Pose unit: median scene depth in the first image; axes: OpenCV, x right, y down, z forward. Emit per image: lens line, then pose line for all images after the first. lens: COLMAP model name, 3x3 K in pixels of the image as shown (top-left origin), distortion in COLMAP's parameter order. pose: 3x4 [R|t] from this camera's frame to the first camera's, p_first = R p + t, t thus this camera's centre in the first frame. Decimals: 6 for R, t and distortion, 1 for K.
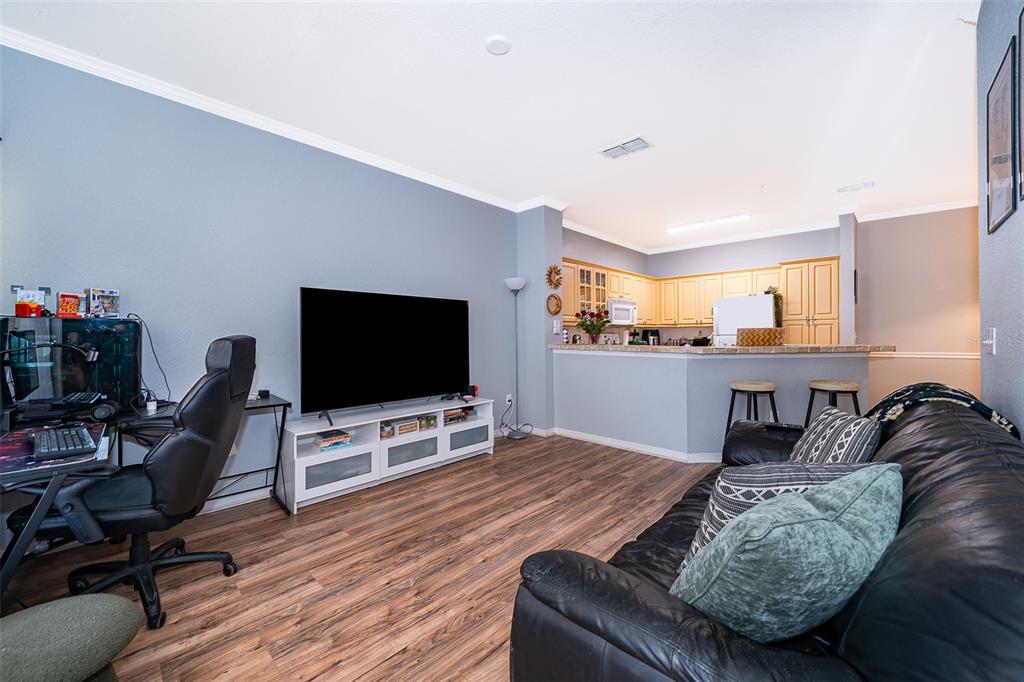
lens RADIAL K [[392.4, 0, 511.7], [0, 392.4, 335.1], [0, 0, 1]] dist [-0.001286, -0.000029]
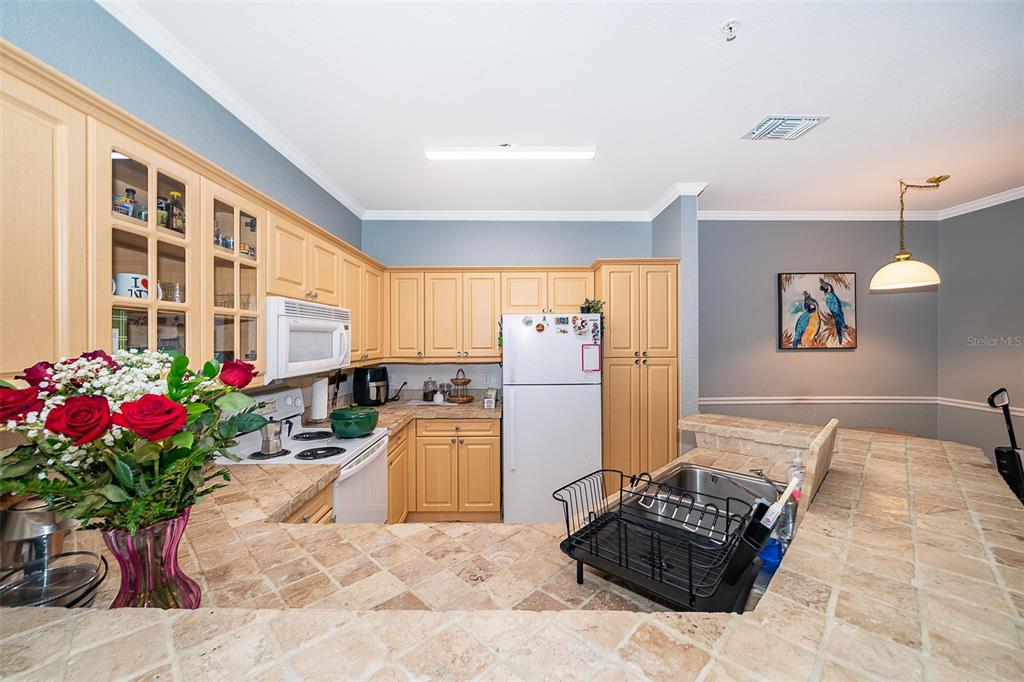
lens RADIAL K [[388.6, 0, 512.0], [0, 388.6, 341.0], [0, 0, 1]] dist [-0.001828, 0.000155]
pose [[0.715423, 0.001625, 0.698690, 0.252011], [-0.000085, 0.999997, -0.002239, -0.086079], [-0.698692, 0.001542, 0.715421, 0.955721]]
